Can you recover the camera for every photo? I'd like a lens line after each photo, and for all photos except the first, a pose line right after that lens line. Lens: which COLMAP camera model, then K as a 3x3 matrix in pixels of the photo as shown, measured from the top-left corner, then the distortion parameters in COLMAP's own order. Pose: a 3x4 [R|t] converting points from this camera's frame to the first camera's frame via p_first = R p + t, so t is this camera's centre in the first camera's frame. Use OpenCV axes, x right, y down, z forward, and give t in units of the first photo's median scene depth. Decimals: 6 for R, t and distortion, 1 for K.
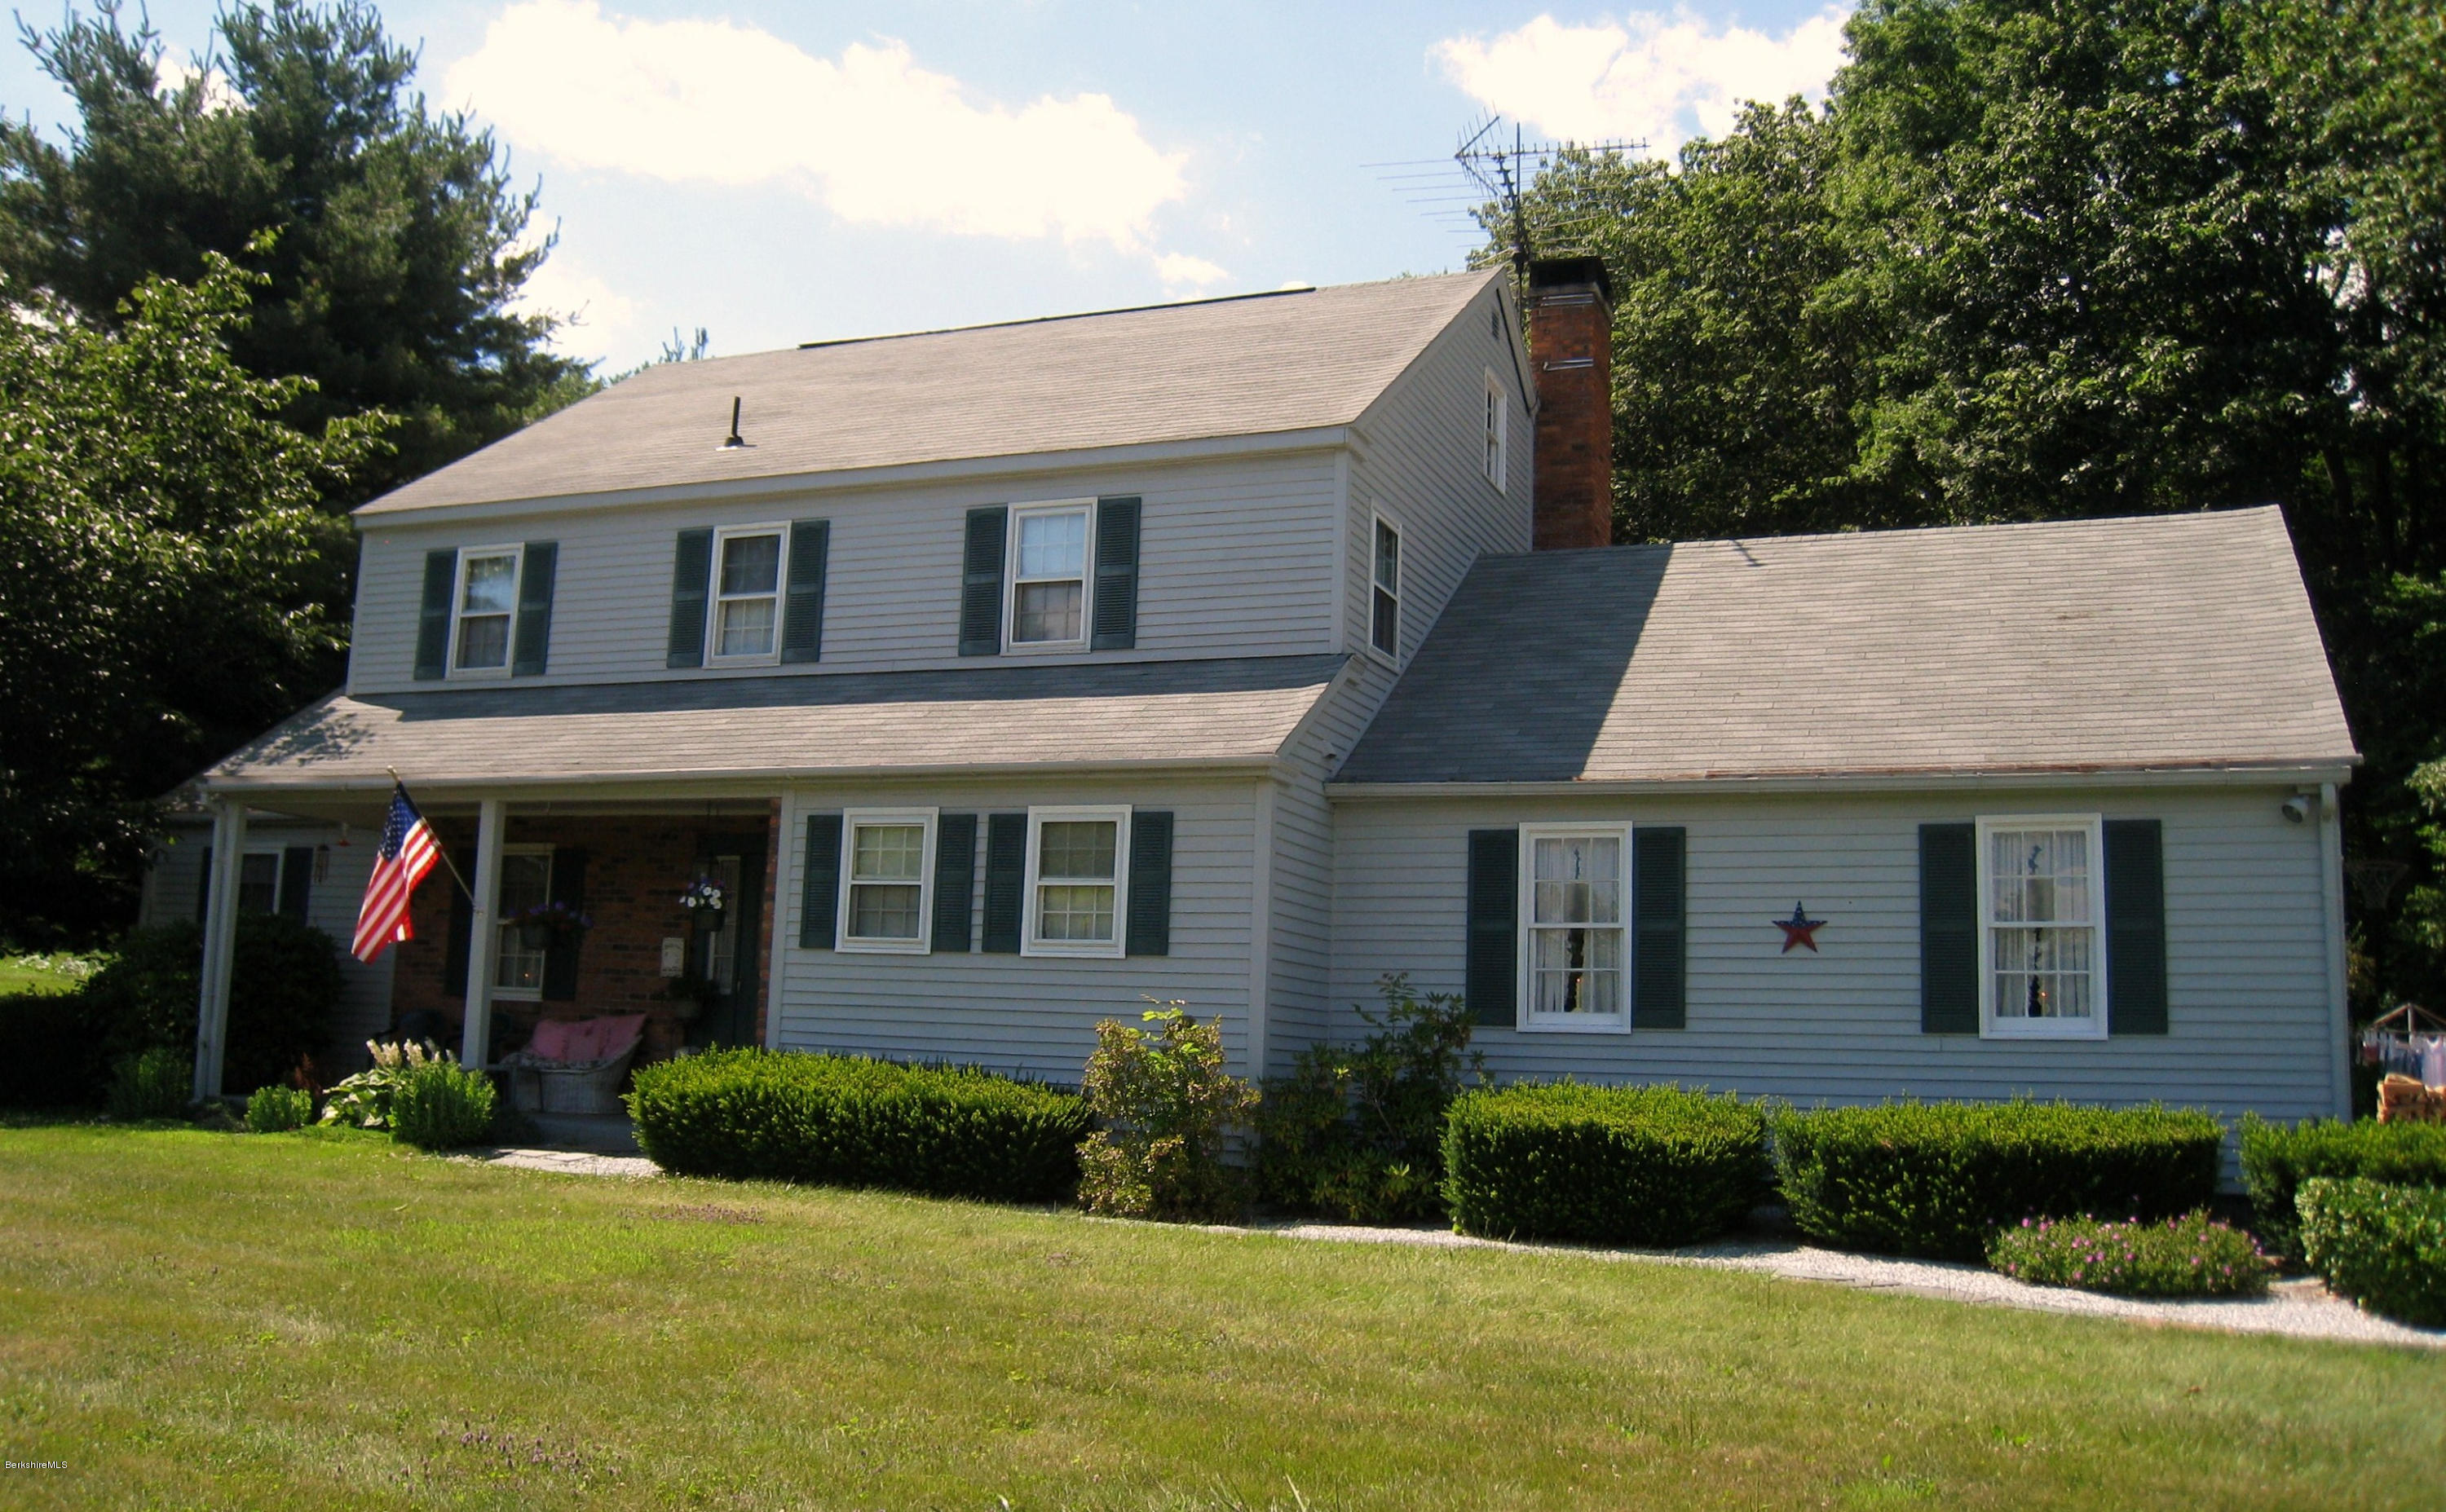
lens RADIAL K [[2062.0, 0, 1165.6], [0, 2062.0, 716.9], [0, 0, 1]] dist [-0.112057, 0.008124]
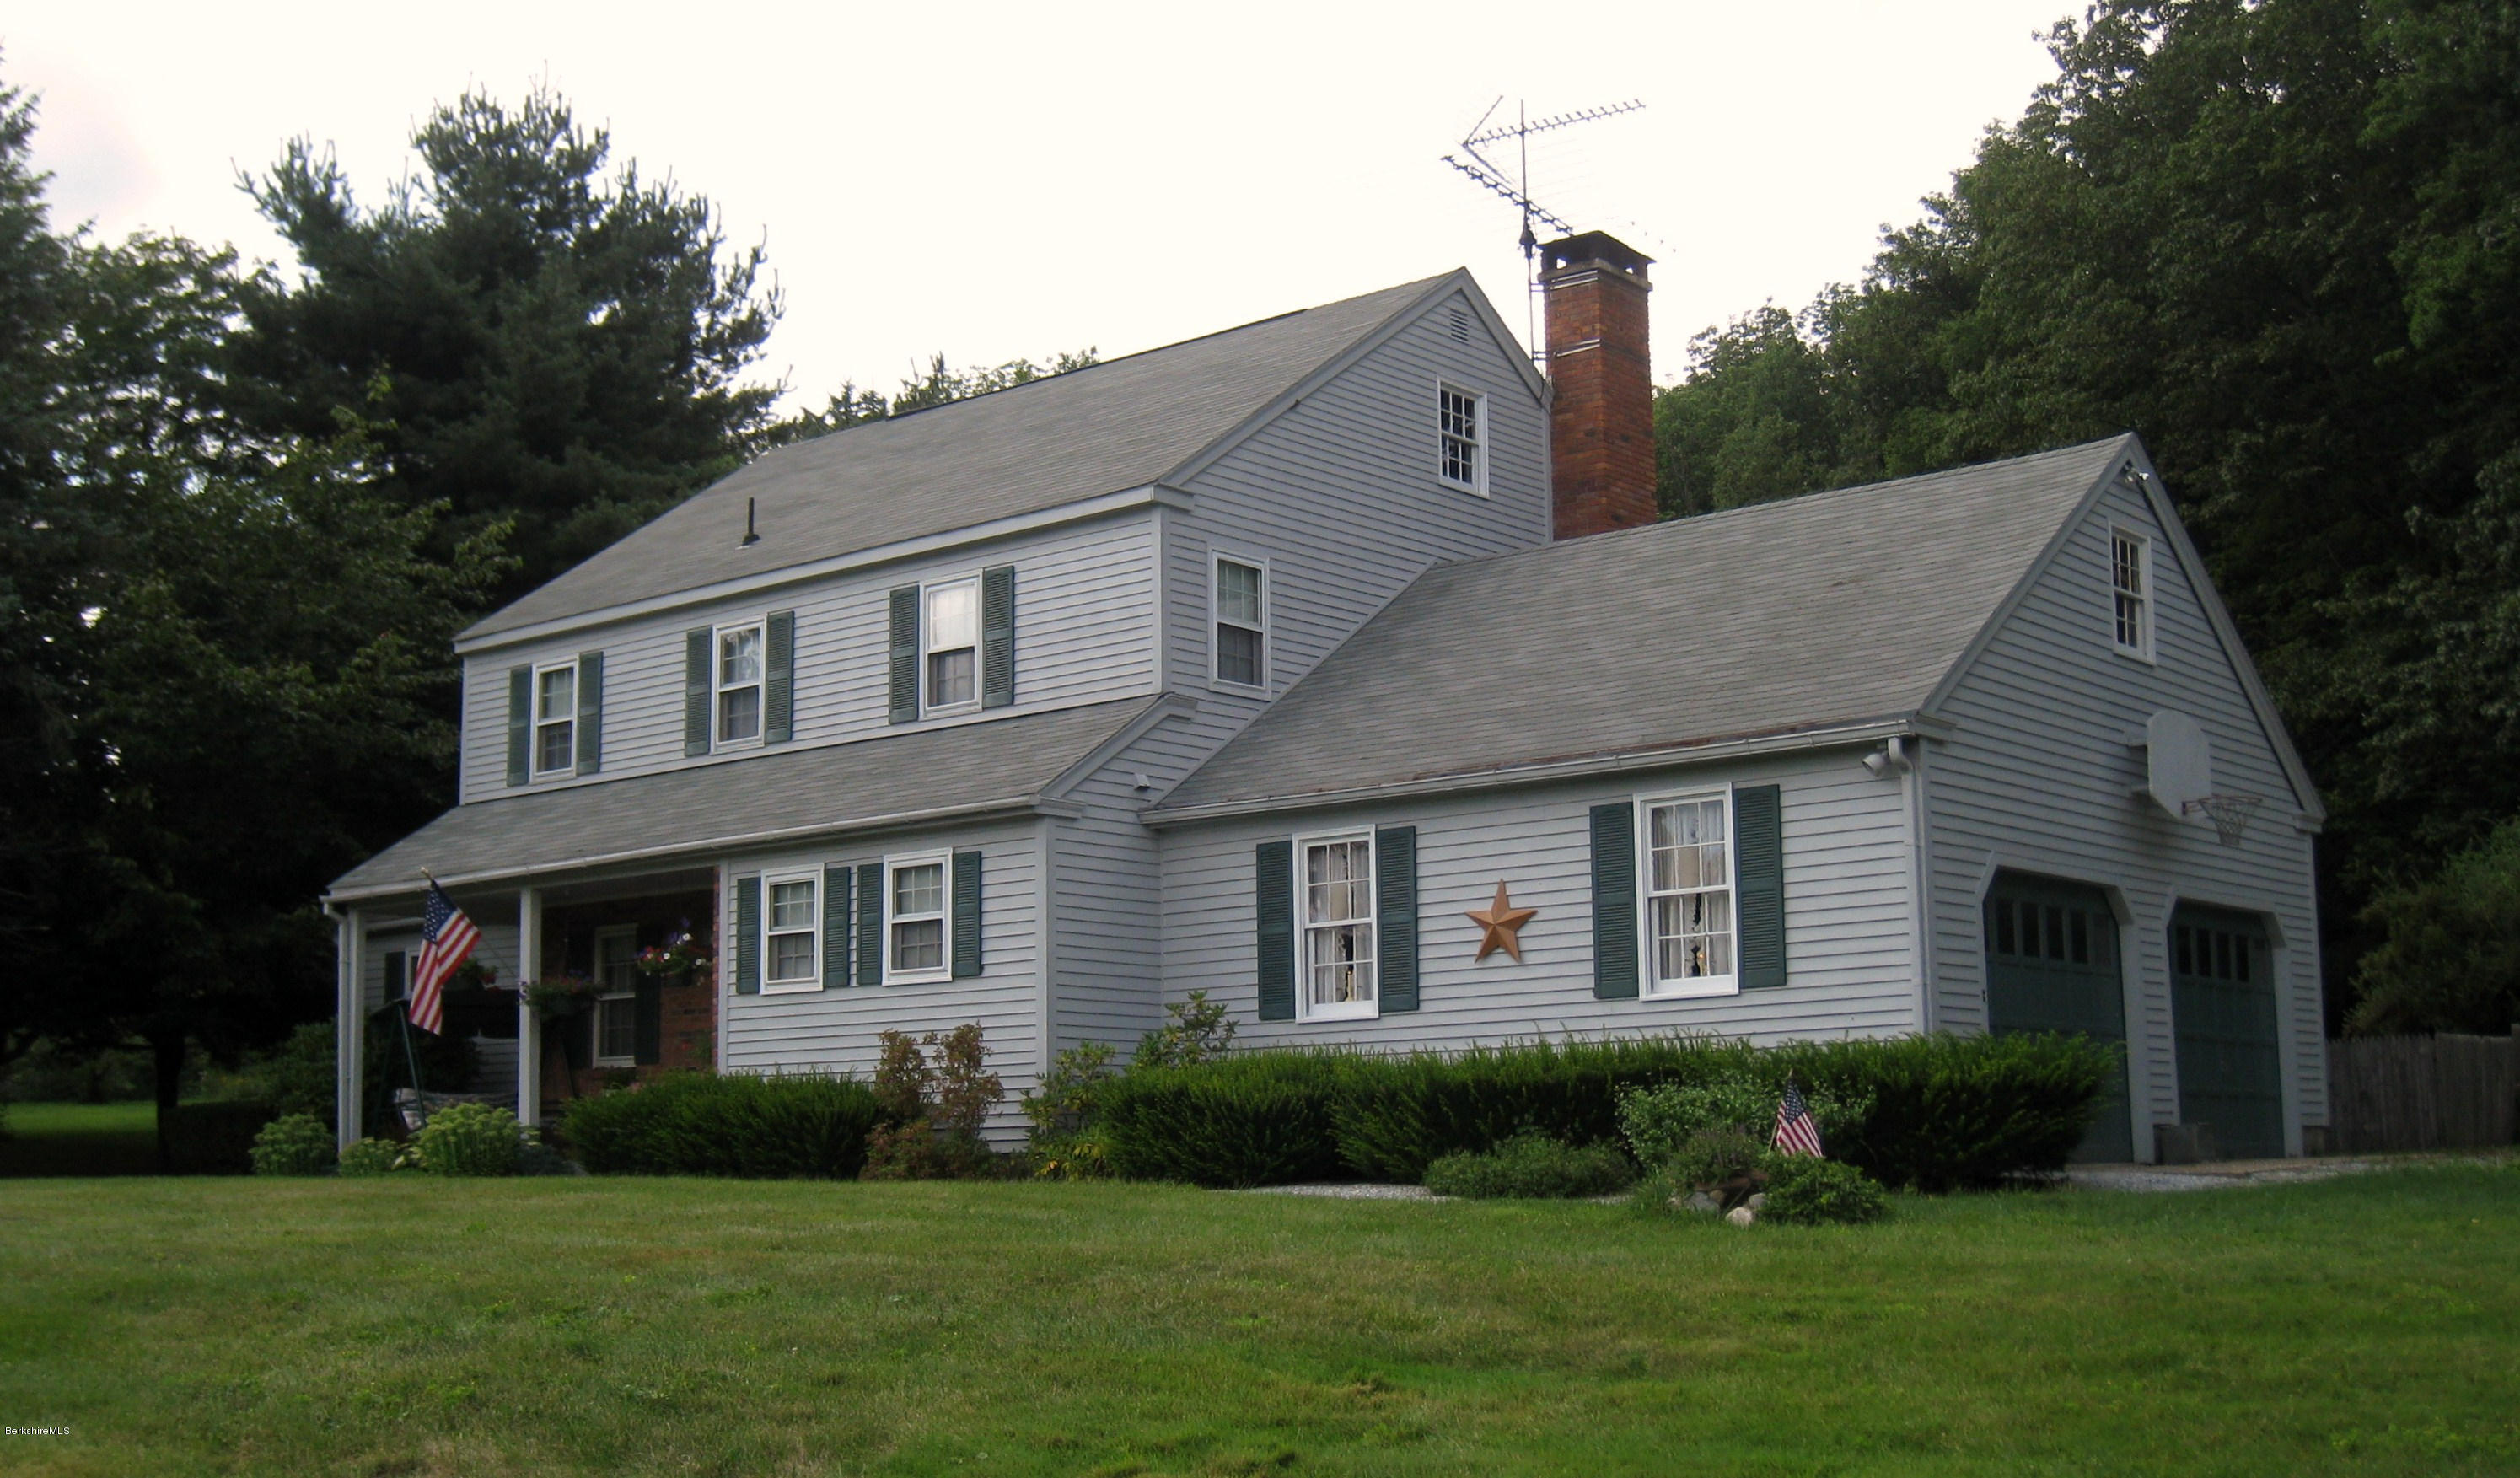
lens RADIAL K [[2826.4, 0, 1260.0], [0, 2826.4, 739.0], [0, 0, 1]] dist [-0.131180, -0.023680]
pose [[0.955335, -0.095113, -0.279801, 0.552179], [0.096221, 0.995312, -0.009806, 0.013300], [0.279422, -0.017555, 0.960008, -0.428607]]
